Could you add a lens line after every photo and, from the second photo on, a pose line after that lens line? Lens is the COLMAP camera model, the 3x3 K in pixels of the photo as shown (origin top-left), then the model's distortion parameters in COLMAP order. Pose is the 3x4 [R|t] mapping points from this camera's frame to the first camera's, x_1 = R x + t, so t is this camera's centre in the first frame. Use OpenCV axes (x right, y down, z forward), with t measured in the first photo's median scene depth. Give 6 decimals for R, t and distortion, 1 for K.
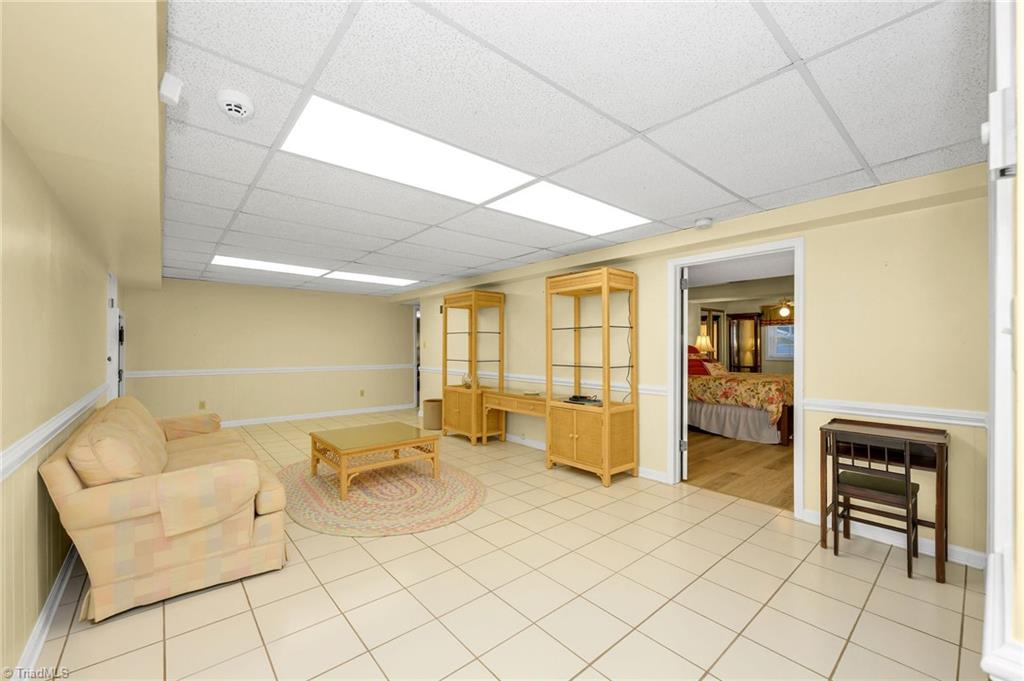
lens RADIAL K [[408.8, 0, 520.0], [0, 408.8, 346.2], [0, 0, 1]] dist [-0.003643, -0.000033]
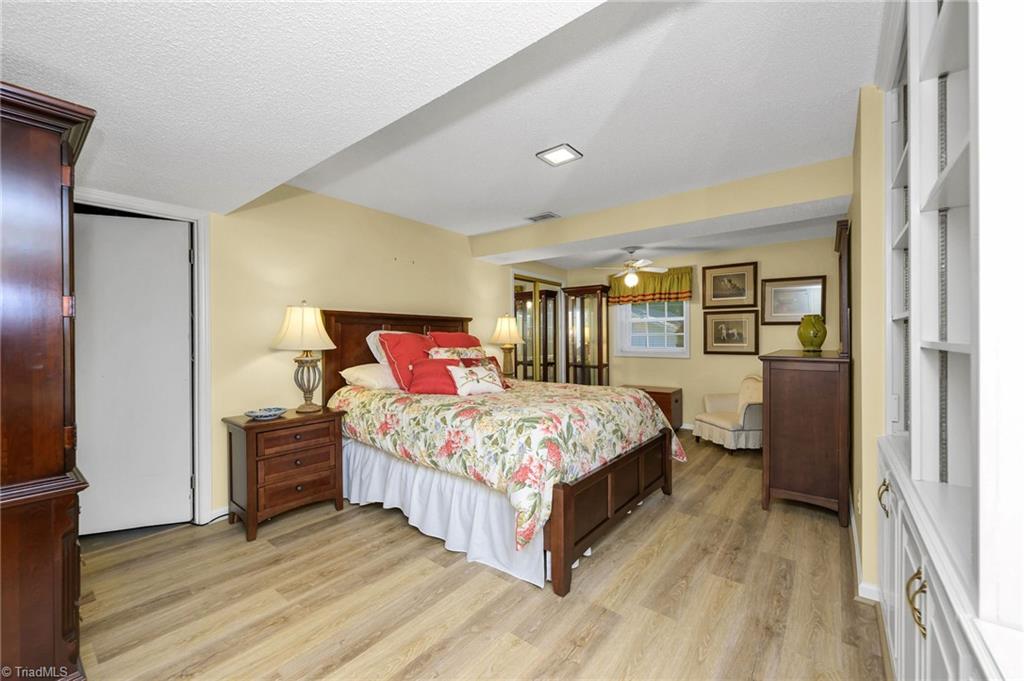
lens RADIAL K [[408.8, 0, 506.7], [0, 408.8, 338.7], [0, 0, 1]] dist [-0.003643, -0.000033]
pose [[0.984899, -0.002759, 0.173107, 0.436866], [0.002988, 0.999995, -0.001060, 0.007535], [-0.173103, 0.001561, 0.984902, 0.518127]]
